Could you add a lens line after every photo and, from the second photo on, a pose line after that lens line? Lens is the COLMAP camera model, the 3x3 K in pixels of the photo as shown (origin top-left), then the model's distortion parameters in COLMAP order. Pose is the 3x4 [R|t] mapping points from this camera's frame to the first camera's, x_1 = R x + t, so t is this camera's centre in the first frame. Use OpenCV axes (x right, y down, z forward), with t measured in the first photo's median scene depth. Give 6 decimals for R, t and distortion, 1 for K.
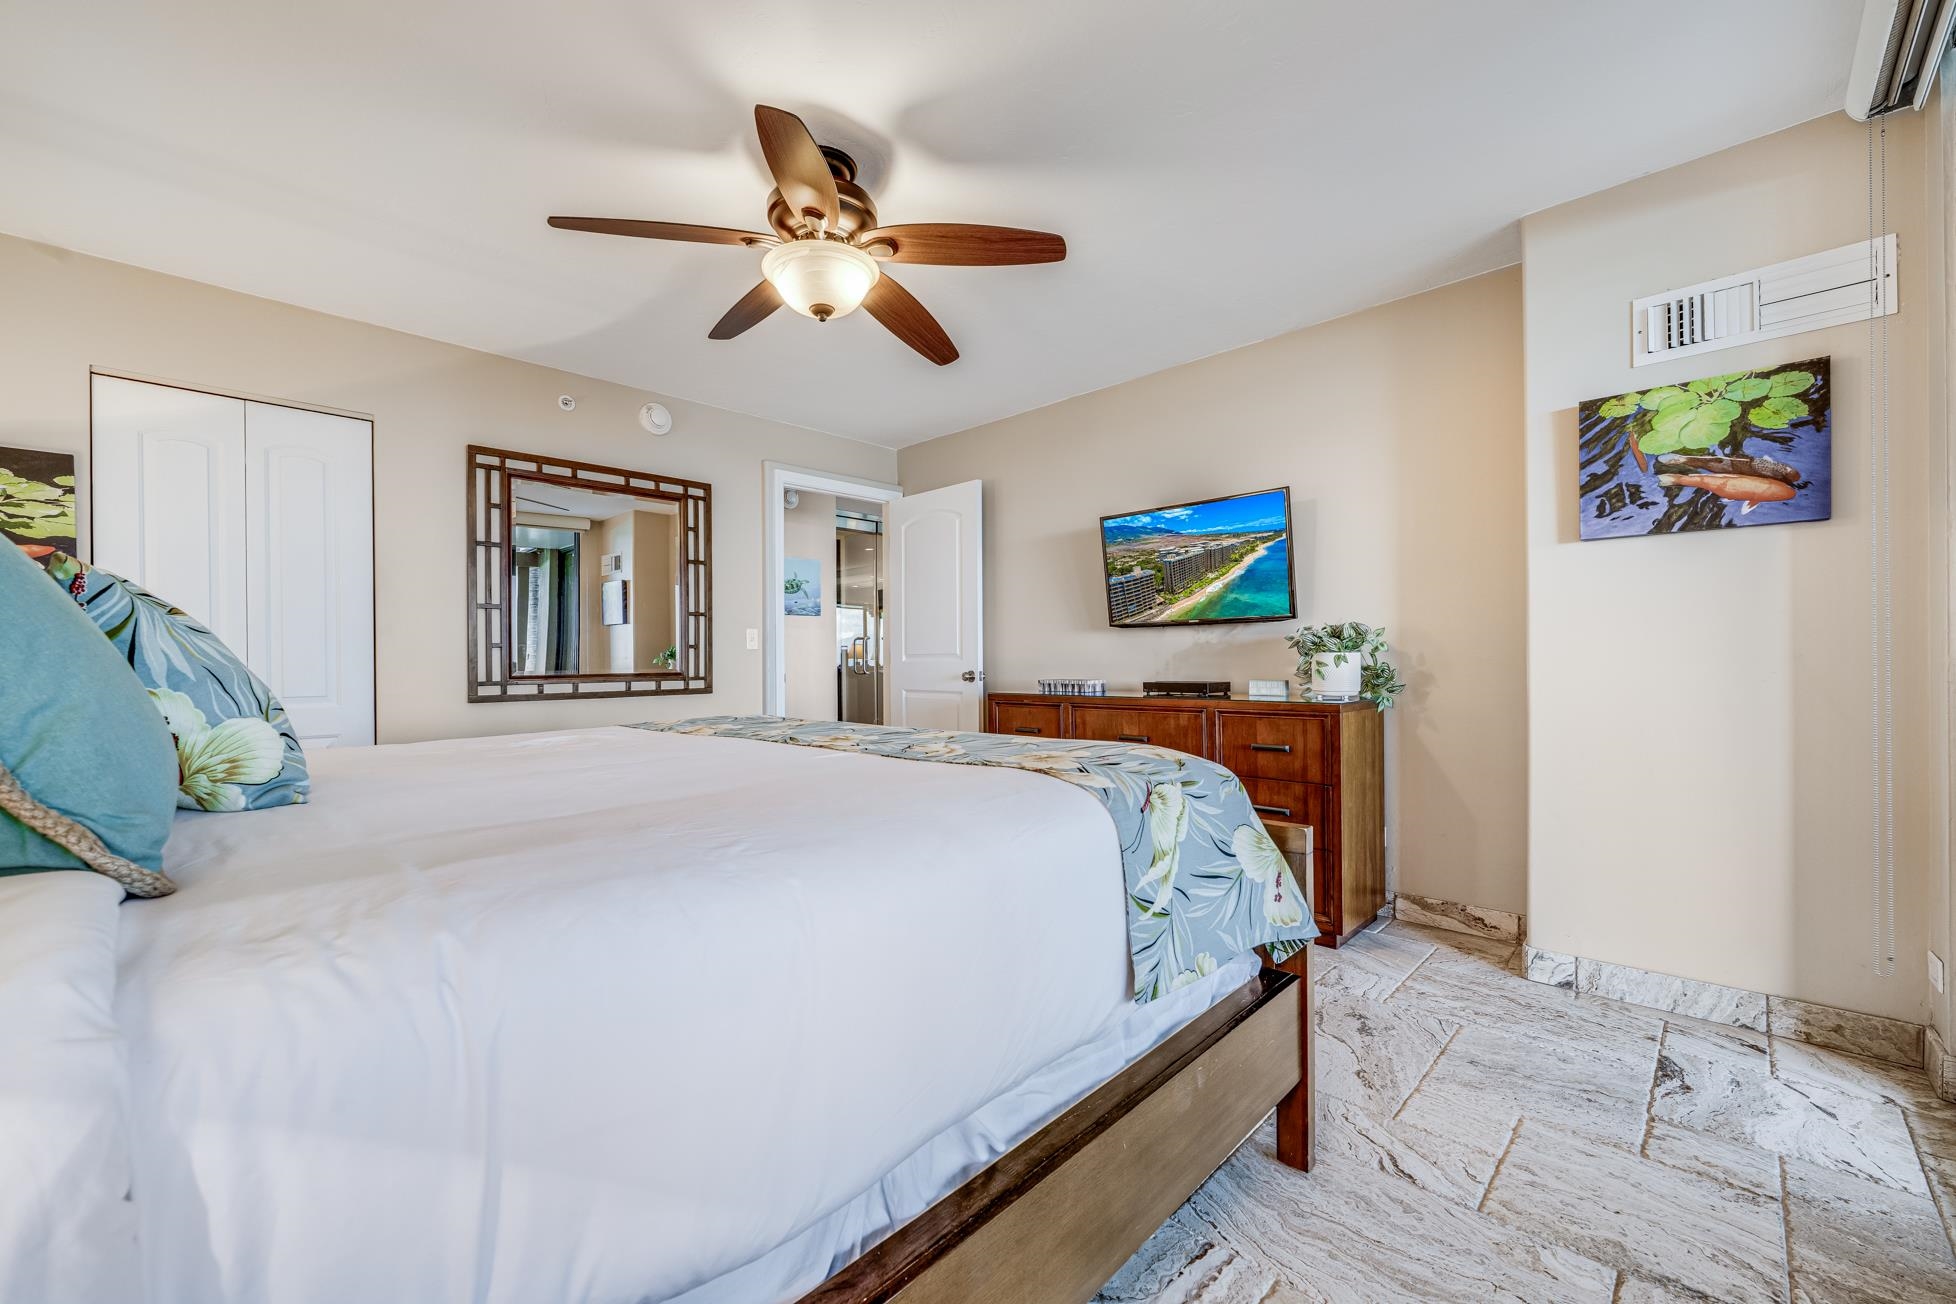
lens RADIAL K [[795.2, 0, 972.9], [0, 795.2, 653.5], [0, 0, 1]] dist [0.004032, 0.000272]
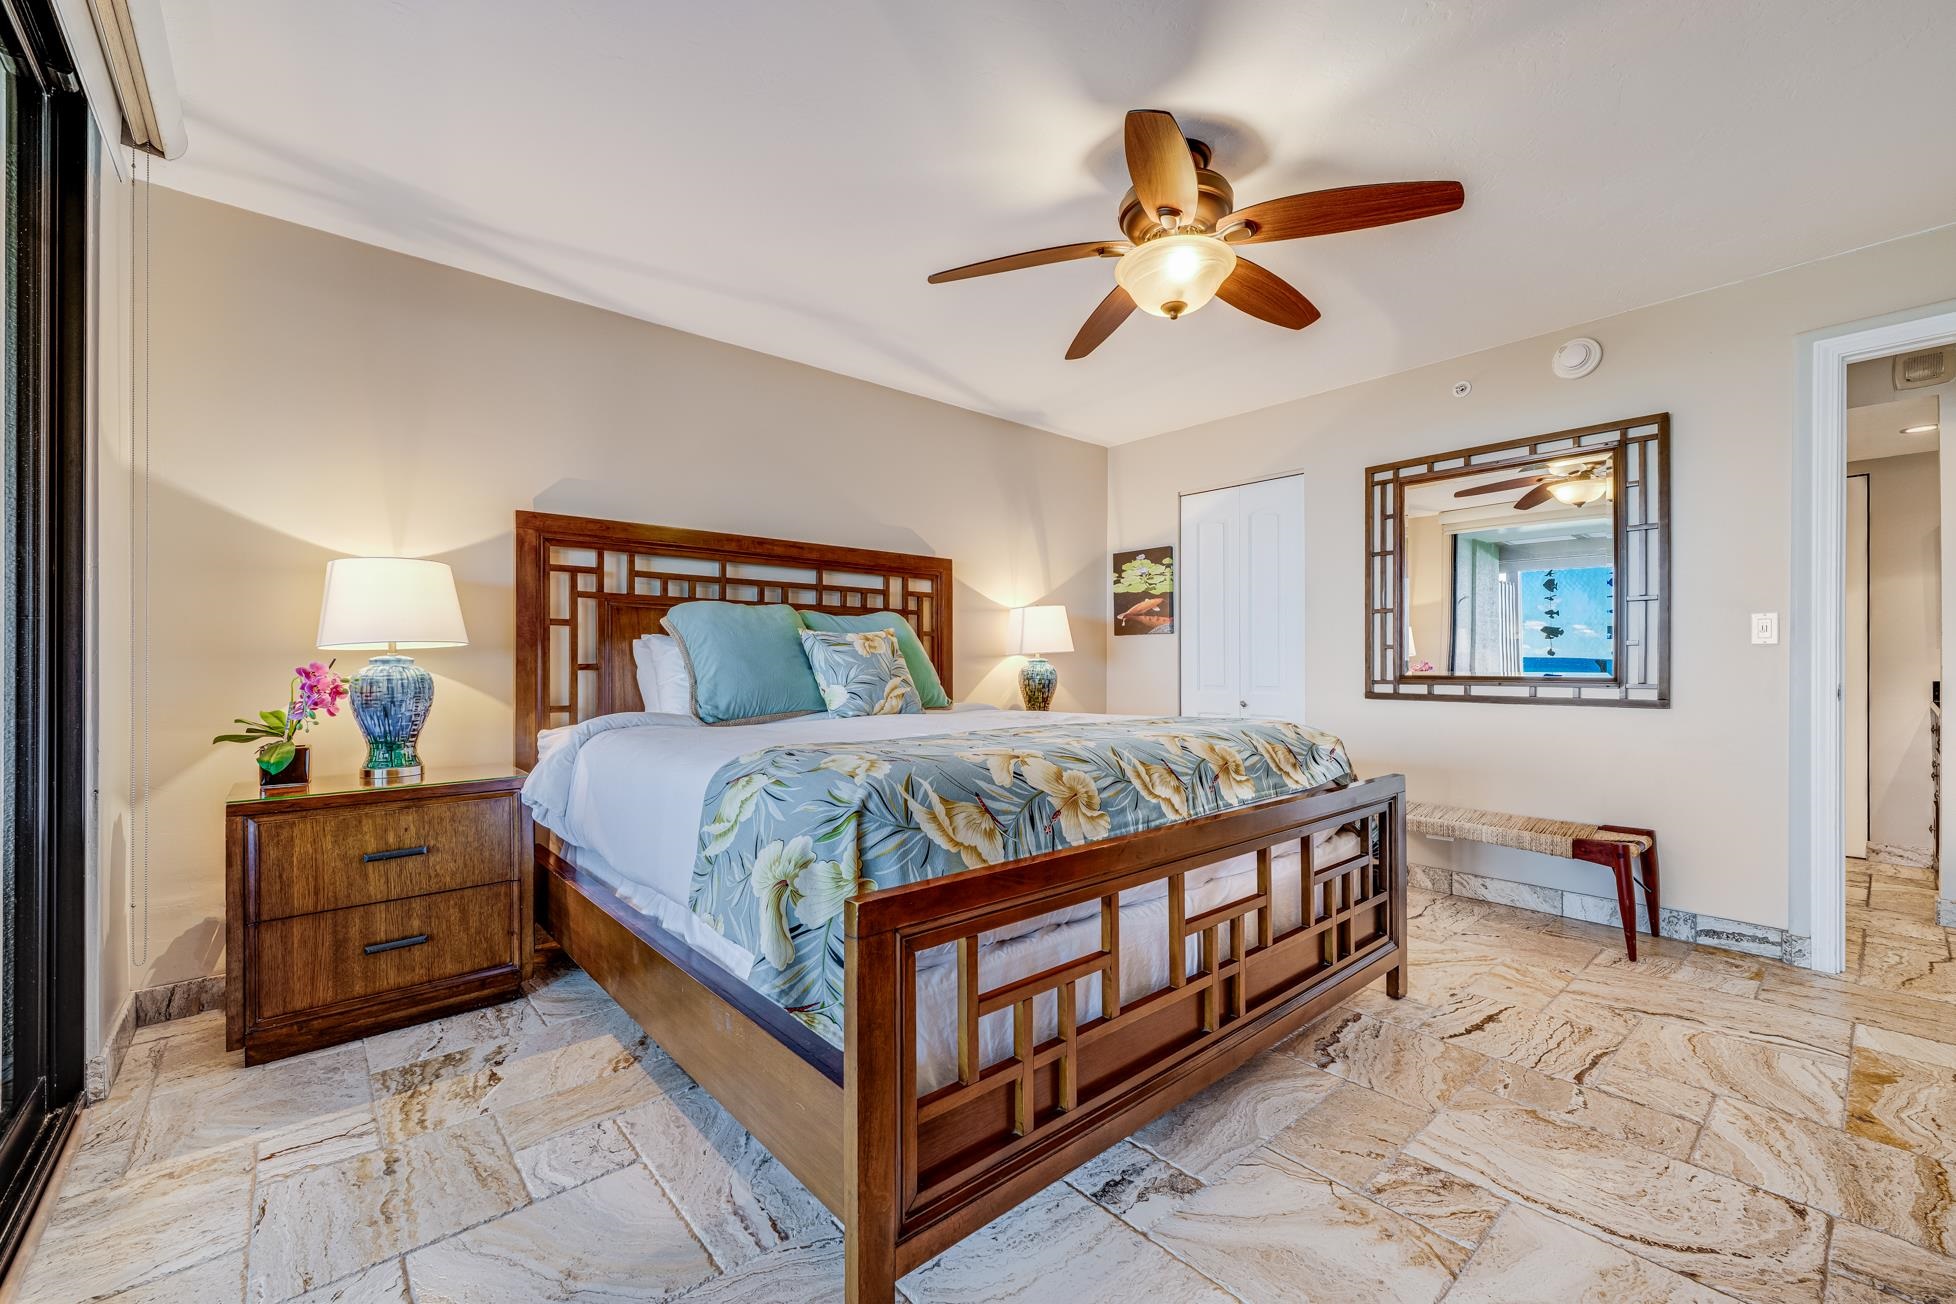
lens RADIAL K [[795.2, 0, 974.9], [0, 795.2, 657.6], [0, 0, 1]] dist [0.004032, 0.000272]
pose [[-0.089302, 0.002259, -0.996002, 0.516027], [0.008686, 0.999961, 0.001490, -0.001797], [0.995967, -0.008518, -0.089318, 0.534532]]
